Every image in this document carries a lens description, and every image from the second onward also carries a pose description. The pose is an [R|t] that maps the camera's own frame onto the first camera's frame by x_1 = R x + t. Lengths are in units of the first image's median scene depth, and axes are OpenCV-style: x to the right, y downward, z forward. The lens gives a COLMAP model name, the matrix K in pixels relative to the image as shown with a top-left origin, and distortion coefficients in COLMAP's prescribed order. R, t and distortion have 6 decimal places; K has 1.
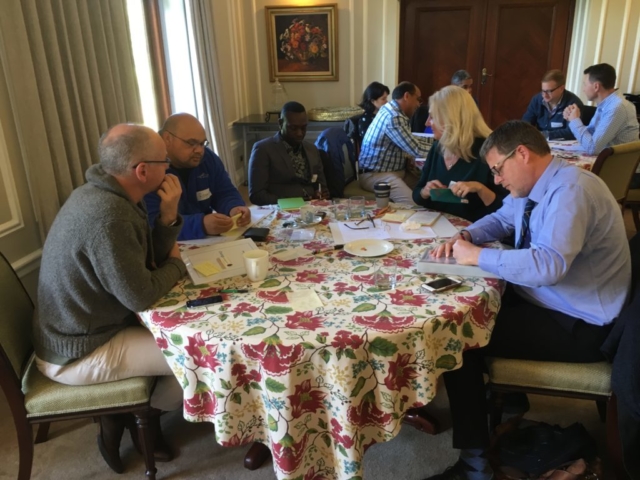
lens RADIAL K [[537.2, 0, 318.0], [0, 537.2, 236.8], [0, 0, 1]] dist [0.075879, -0.091542]
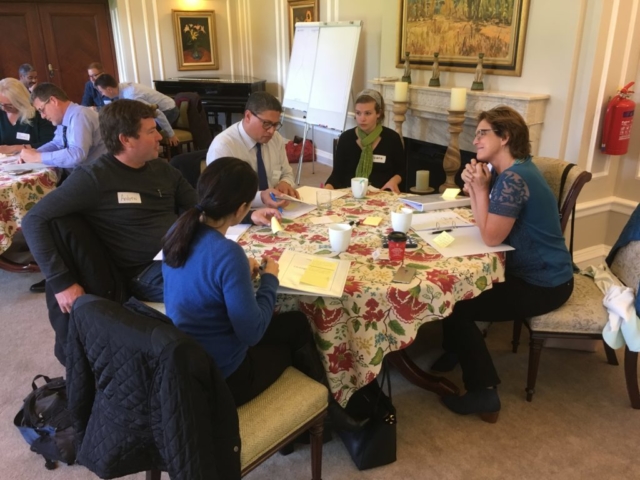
lens RADIAL K [[537.2, 0, 318.3], [0, 537.2, 237.4], [0, 0, 1]] dist [0.075879, -0.091542]
pose [[0.771619, -0.201462, 0.603338, -0.155674], [0.203571, 0.976845, 0.065830, 0.393386], [-0.602630, 0.072026, 0.794764, -1.079503]]
